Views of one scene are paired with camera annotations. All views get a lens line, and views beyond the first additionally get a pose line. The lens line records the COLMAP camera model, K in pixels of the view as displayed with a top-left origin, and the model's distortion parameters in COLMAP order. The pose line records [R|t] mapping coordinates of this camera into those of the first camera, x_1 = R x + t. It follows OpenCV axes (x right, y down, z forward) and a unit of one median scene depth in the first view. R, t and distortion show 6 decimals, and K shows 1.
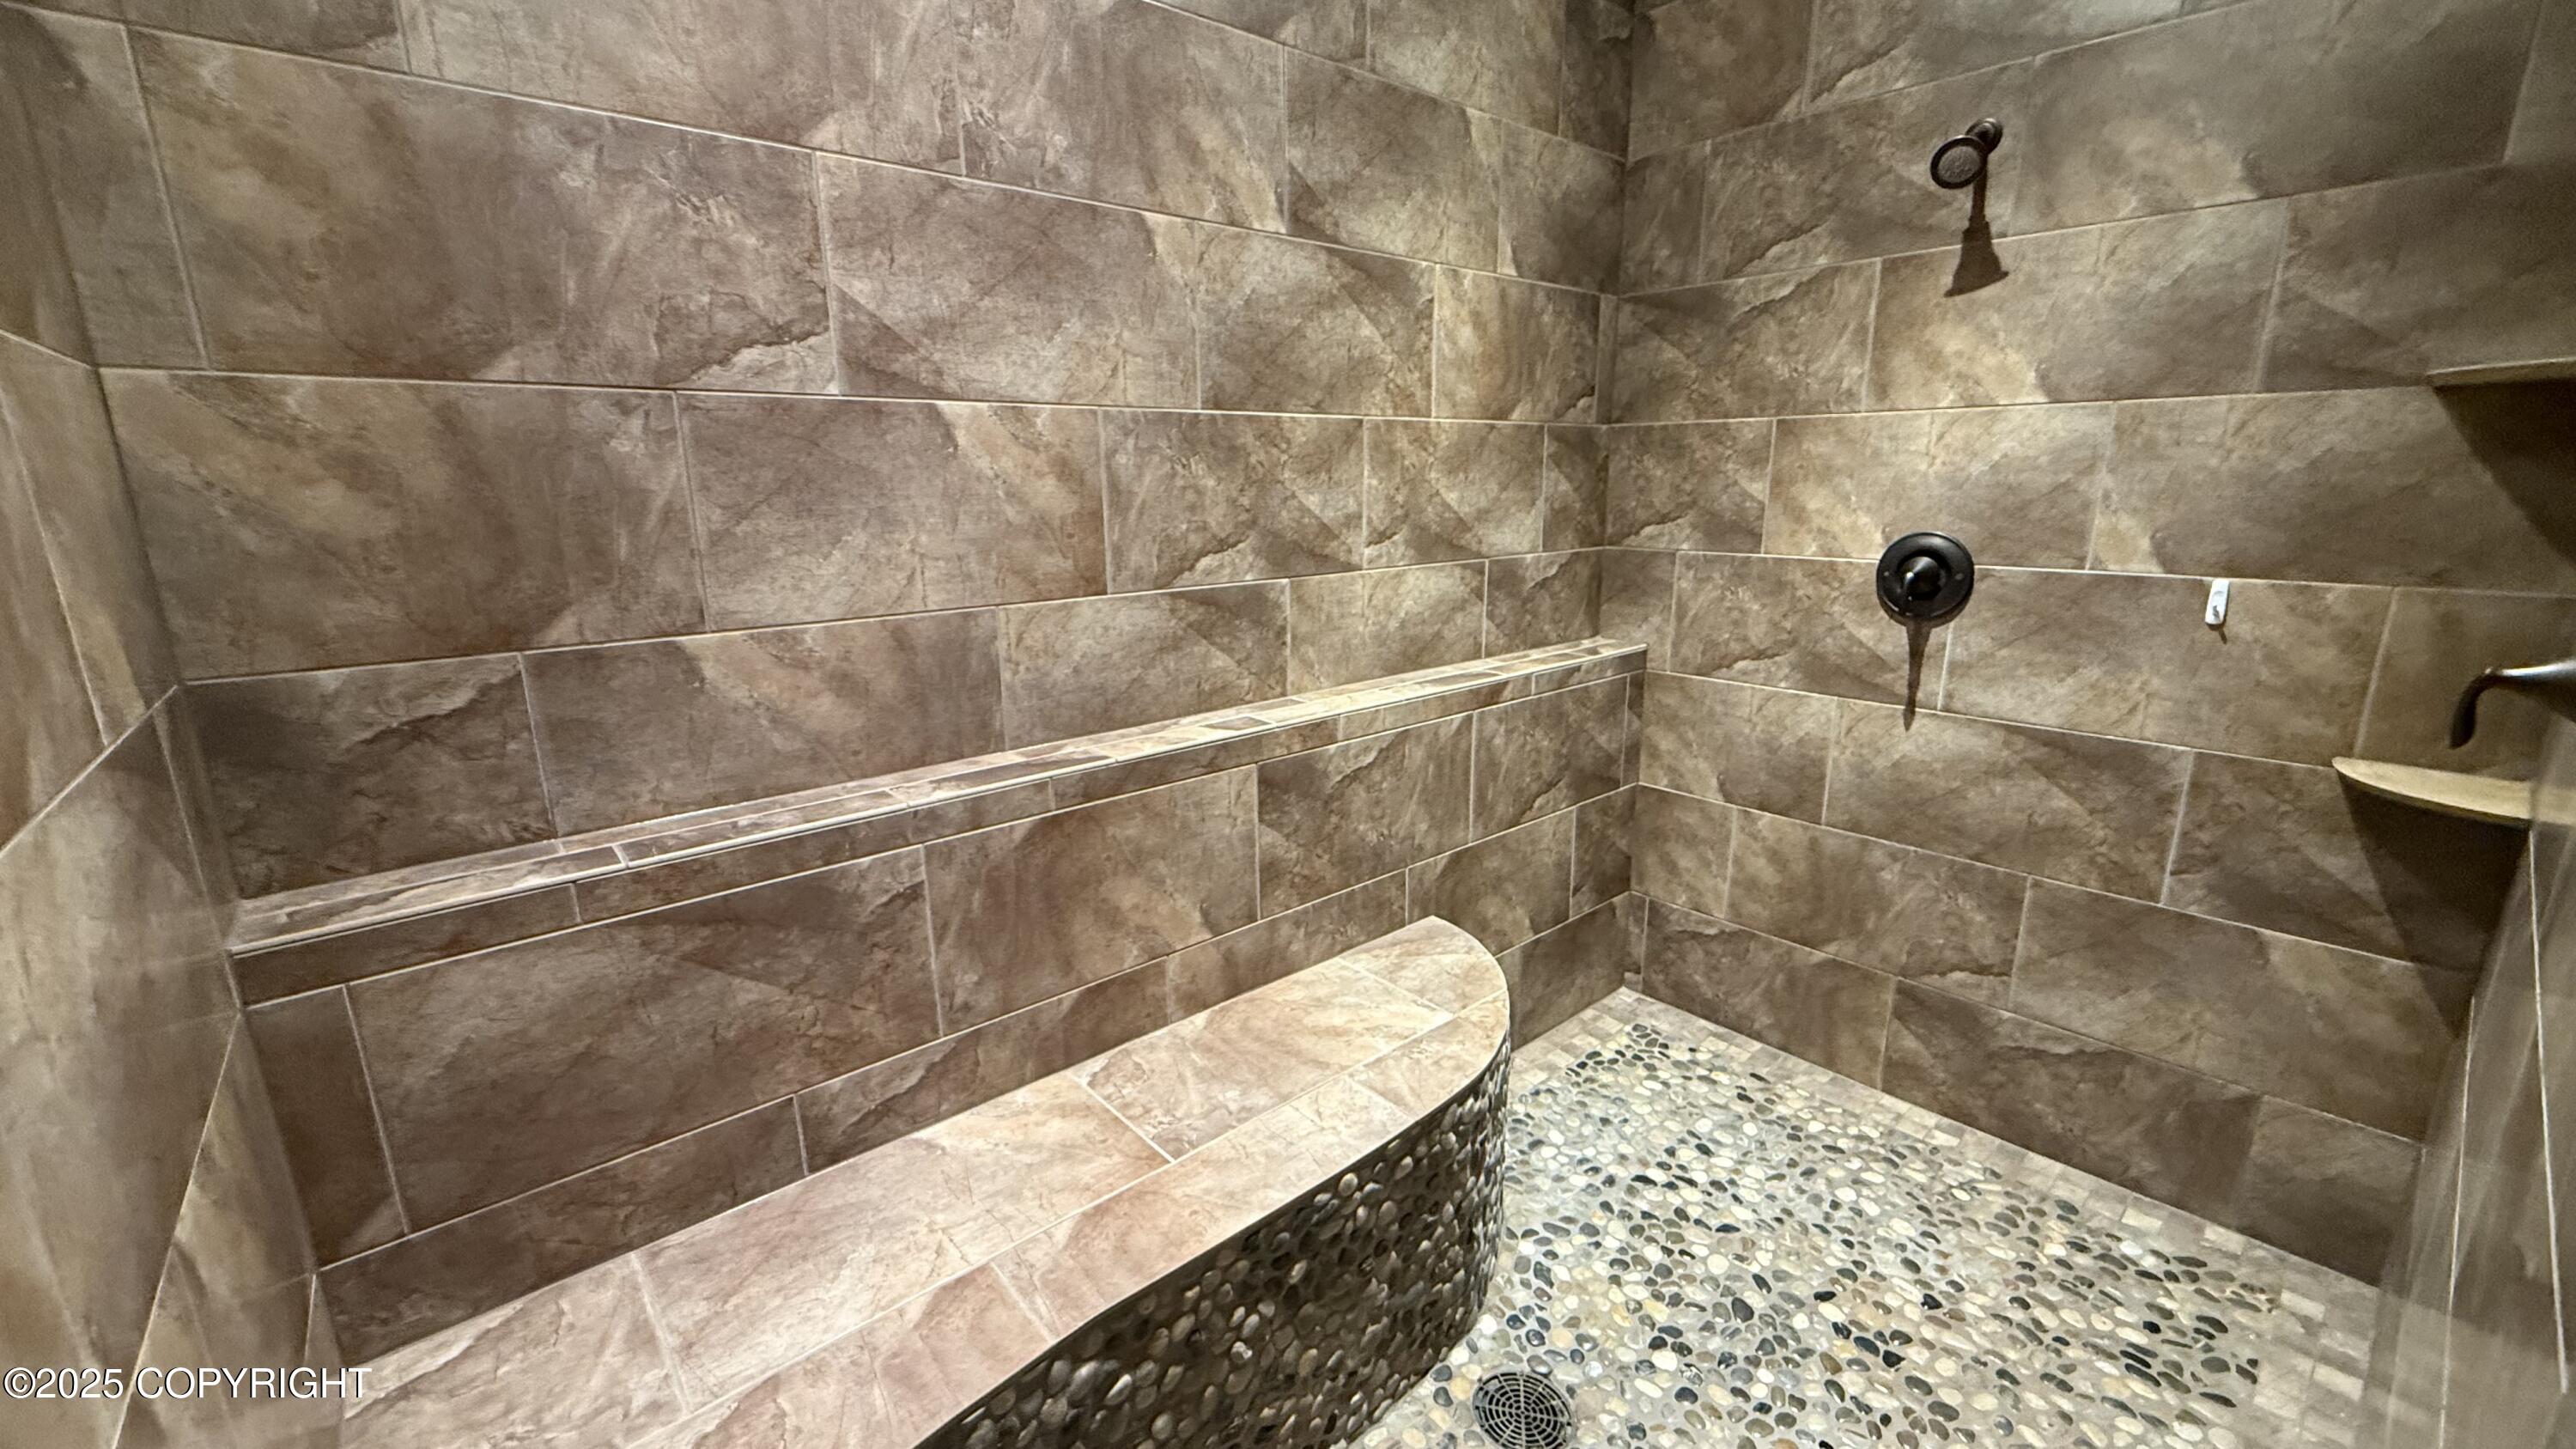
lens RADIAL K [[1018.4, 0, 1296.4], [0, 1018.4, 729.6], [0, 0, 1]] dist [-0.001435, 0.000306]
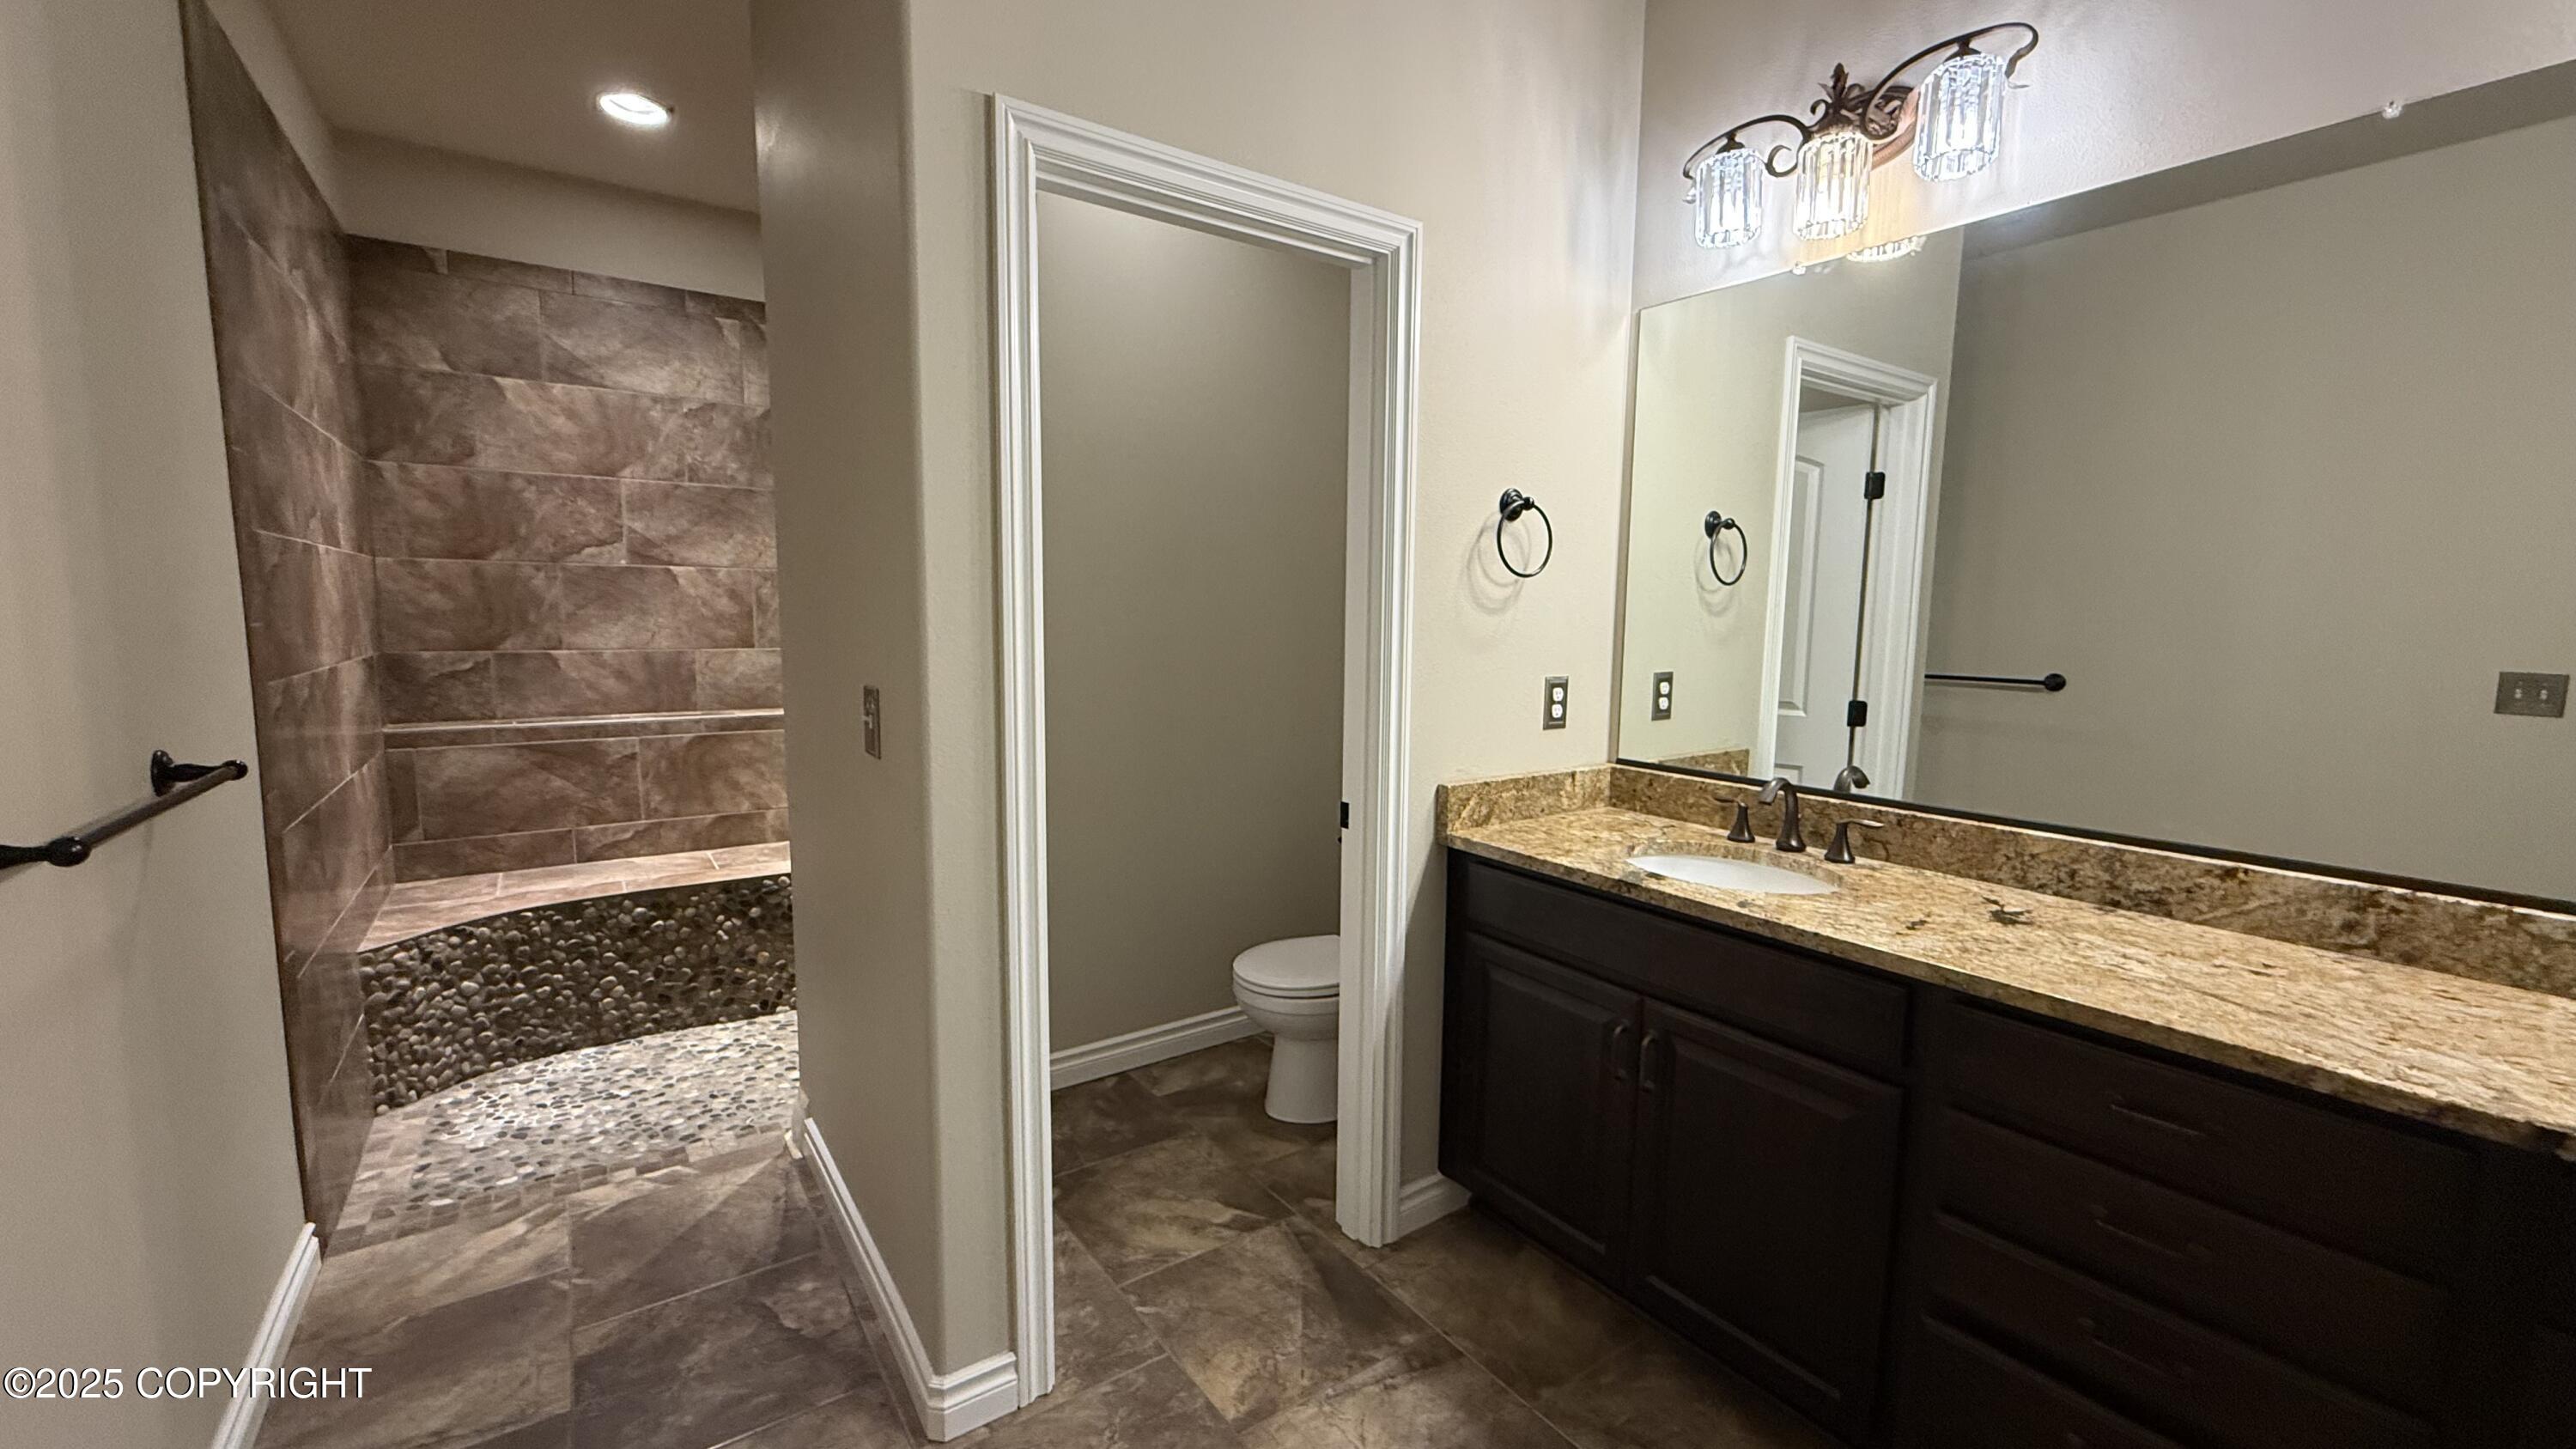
lens RADIAL K [[1018.4, 0, 1299.1], [0, 1018.4, 734.4], [0, 0, 1]] dist [-0.001435, 0.000306]
pose [[0.995224, 0.033681, -0.091624, 1.606093], [-0.044902, 0.991351, -0.123316, 0.368686], [0.086678, 0.126841, 0.988129, -1.453848]]
